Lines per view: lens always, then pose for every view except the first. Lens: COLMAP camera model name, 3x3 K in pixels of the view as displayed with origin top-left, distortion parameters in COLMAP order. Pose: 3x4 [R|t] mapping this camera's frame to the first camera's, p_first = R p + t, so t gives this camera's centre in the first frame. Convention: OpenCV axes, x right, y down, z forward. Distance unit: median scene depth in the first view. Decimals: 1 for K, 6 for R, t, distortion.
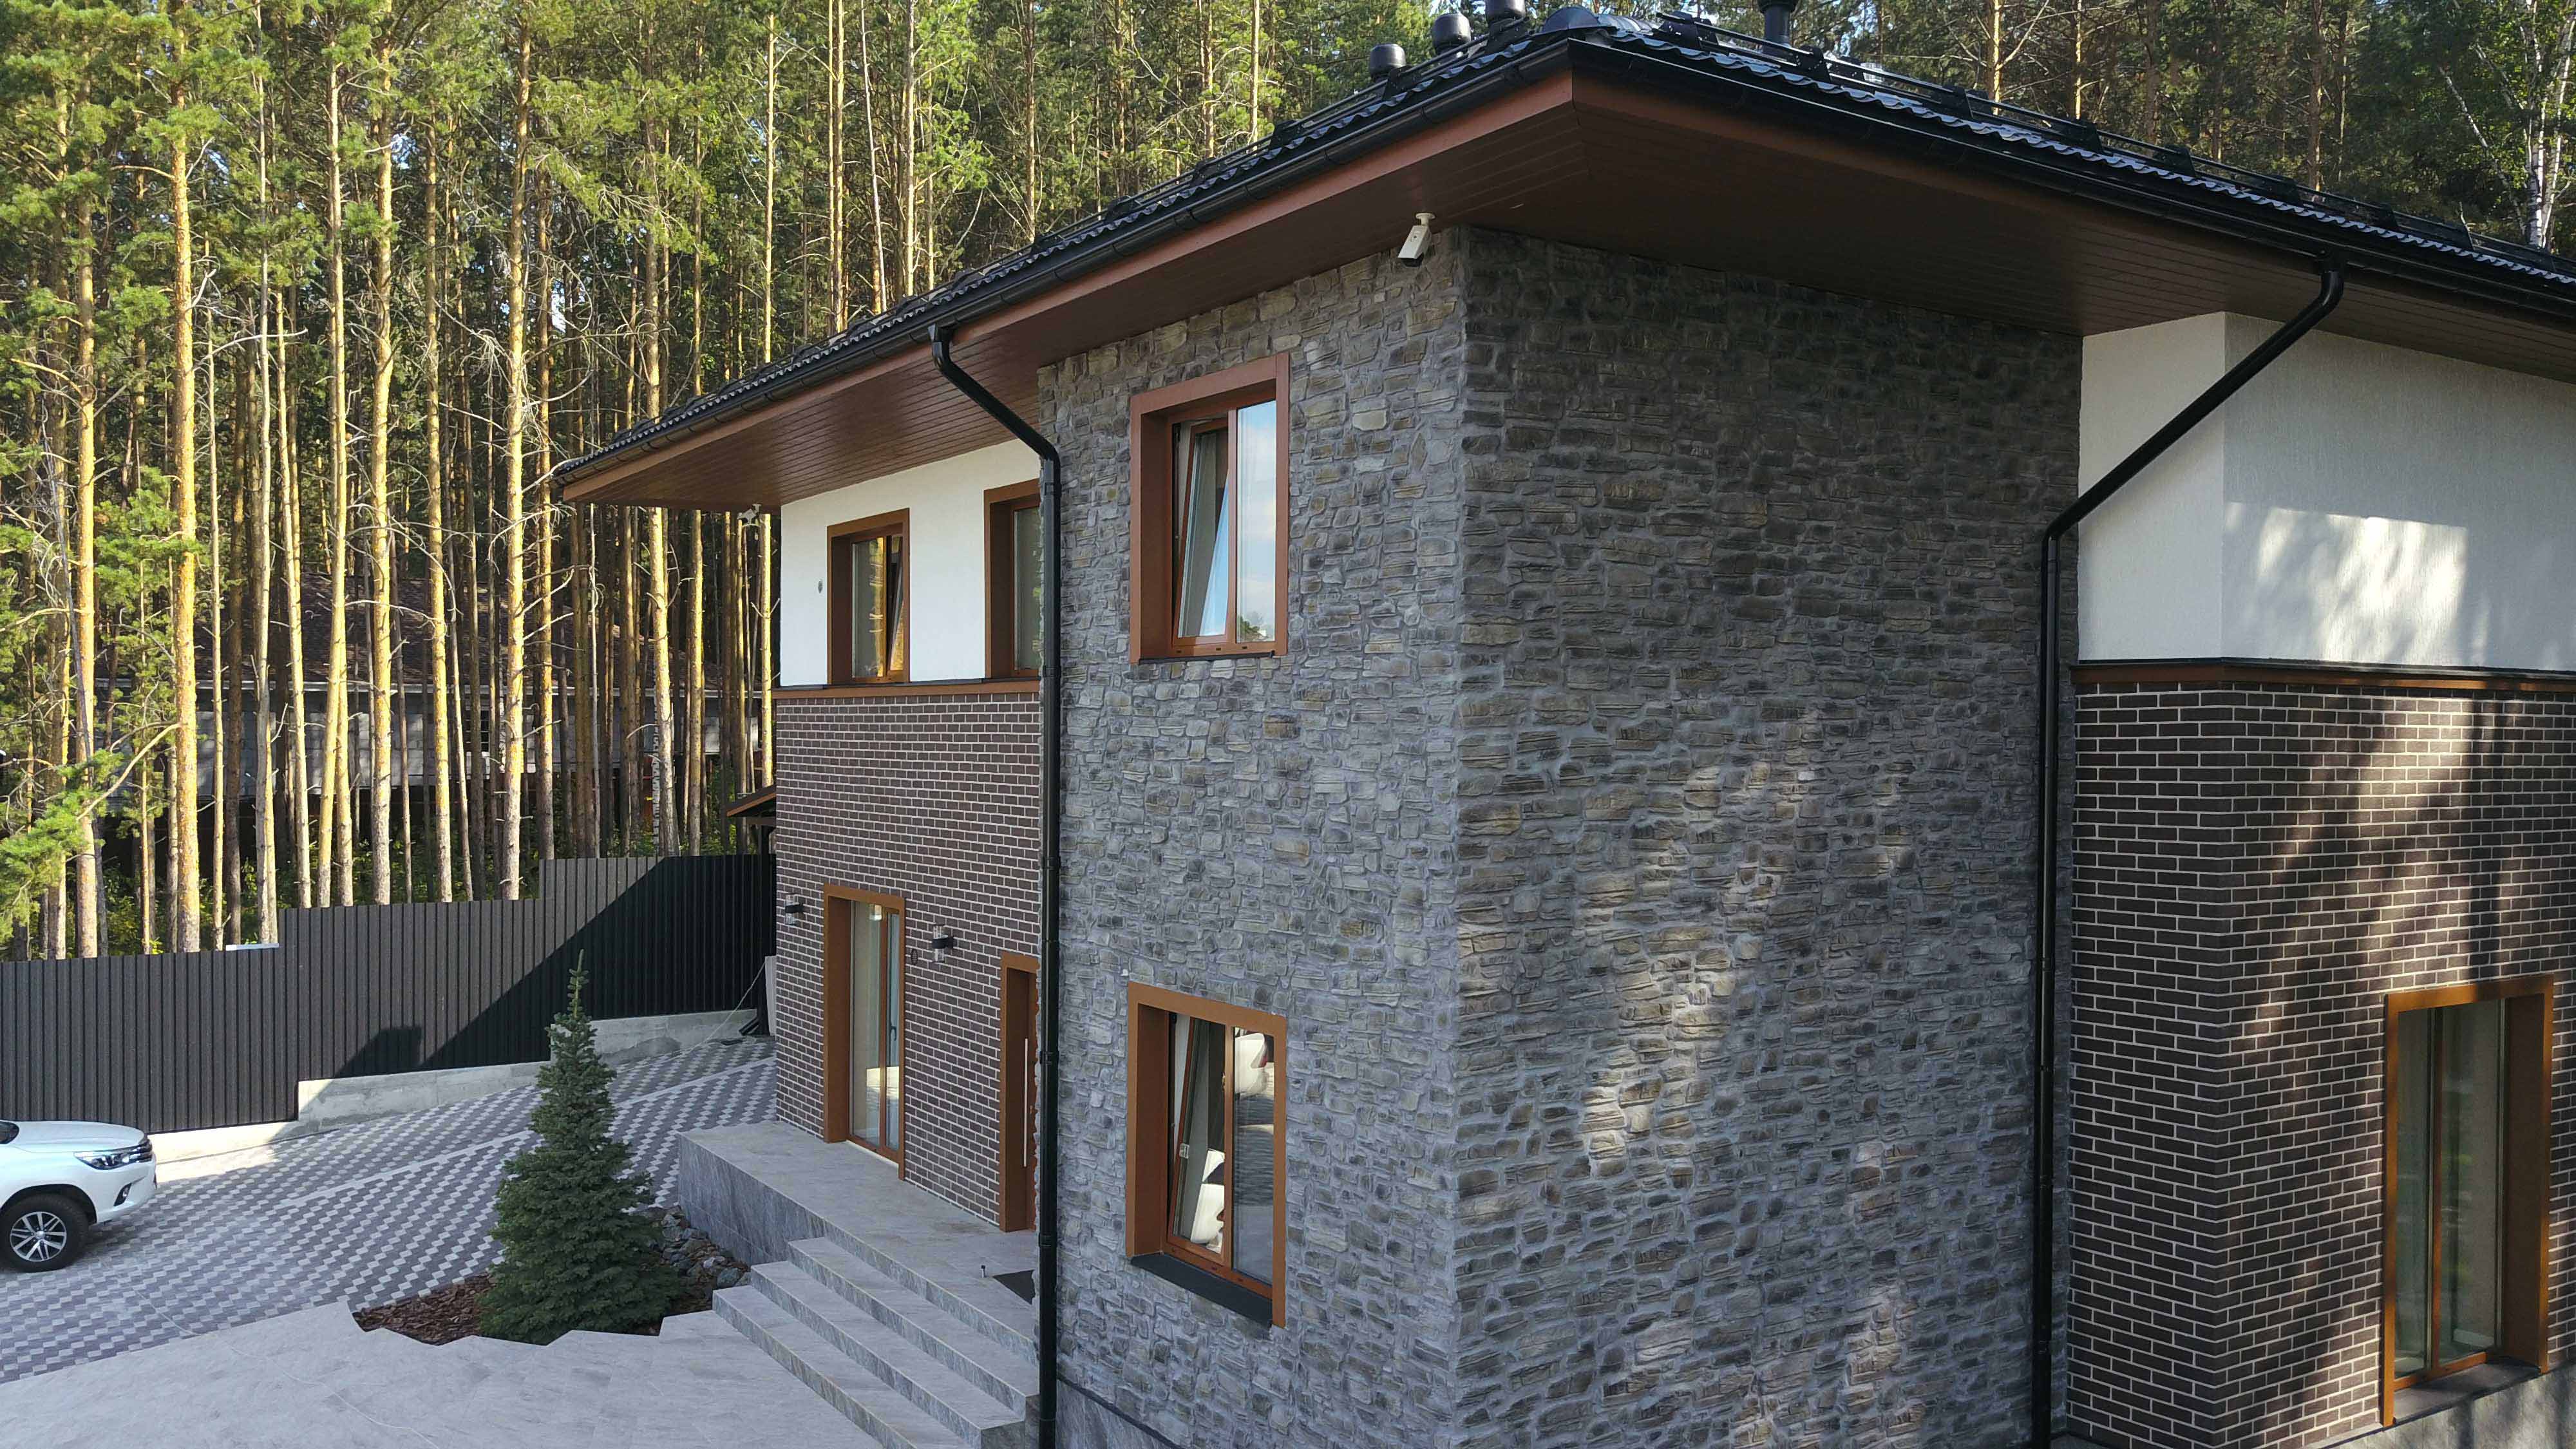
lens RADIAL K [[1962.4, 0, 1288.0], [0, 1962.4, 724.5], [0, 0, 1]] dist [-0.035797, 0.073580]
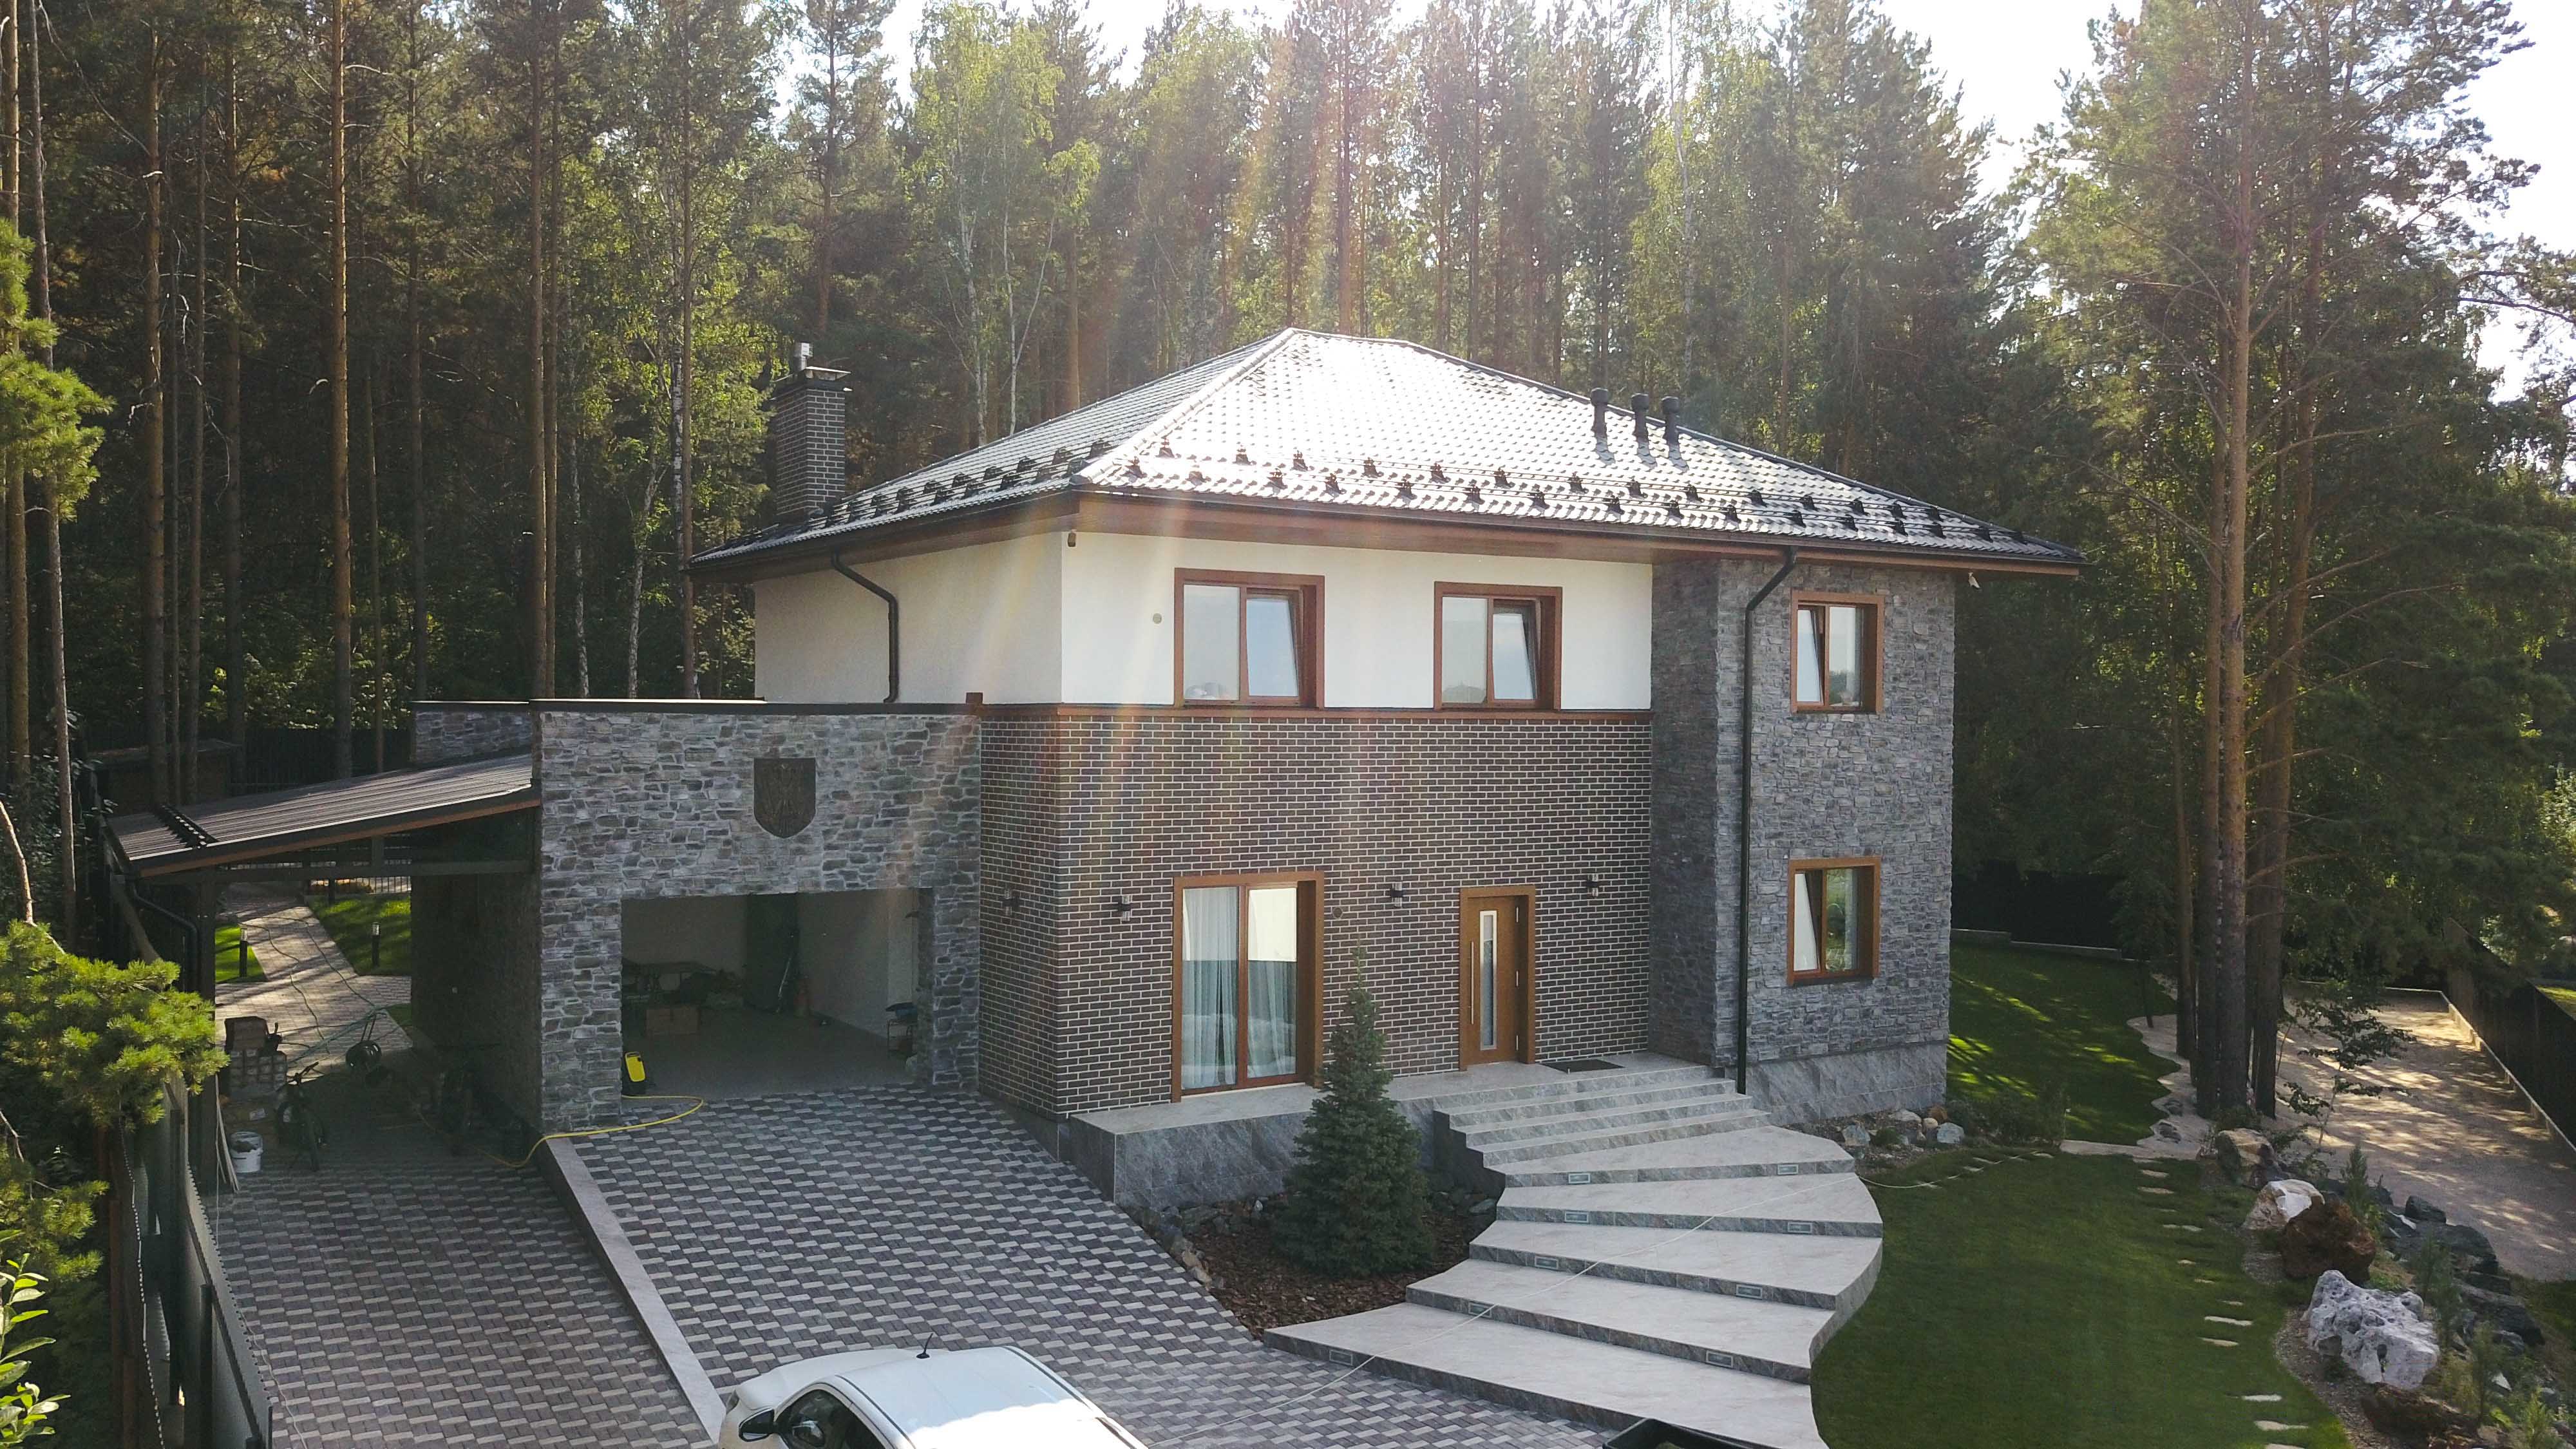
lens RADIAL K [[1962.4, 0, 1288.0], [0, 1962.4, 724.5], [0, 0, 1]] dist [-0.035797, 0.073580]
pose [[0.047872, -0.016374, 0.998719, -2.281547], [-0.011479, 0.999791, 0.016941, -0.049566], [-0.998788, -0.012275, 0.047674, 1.457591]]
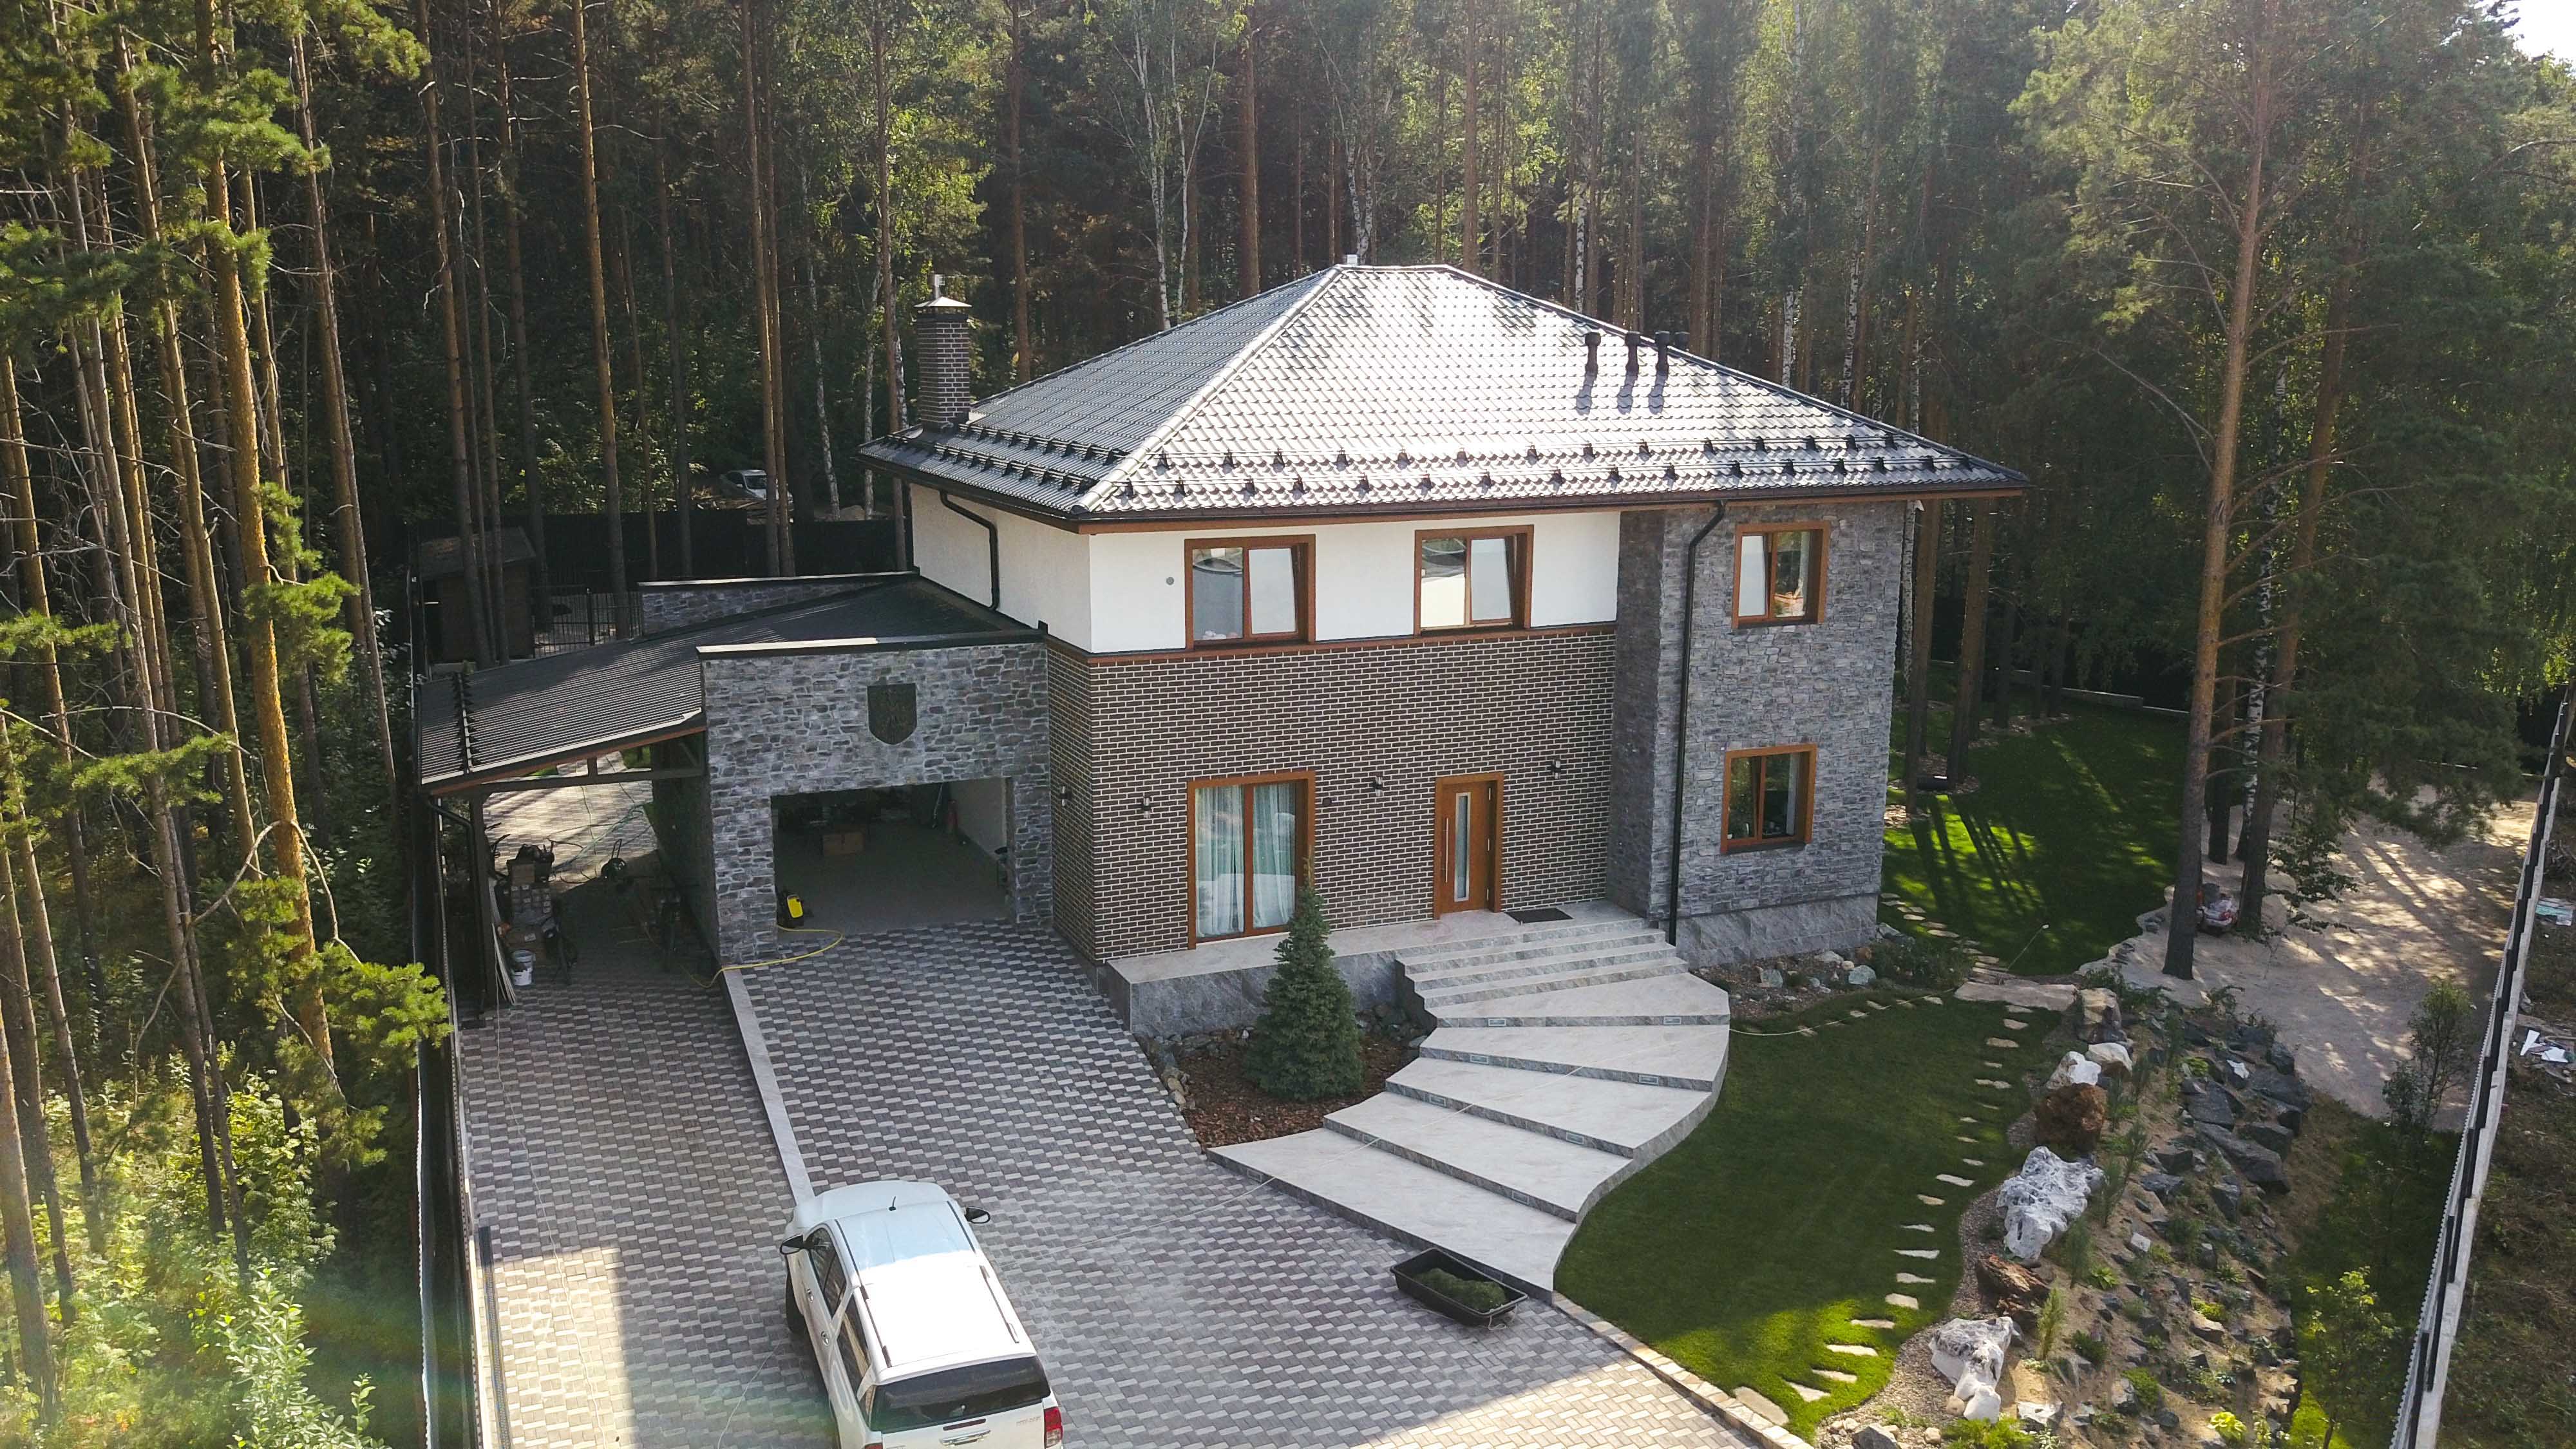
lens RADIAL K [[1941.9, 0, 1288.0], [0, 1941.9, 724.5], [0, 0, 1]] dist [0.081785, -0.301823]
pose [[0.201661, -0.199016, 0.959023, -2.668376], [-0.003921, 0.978967, 0.203979, -0.427269], [-0.979447, -0.044895, 0.196639, 1.064938]]
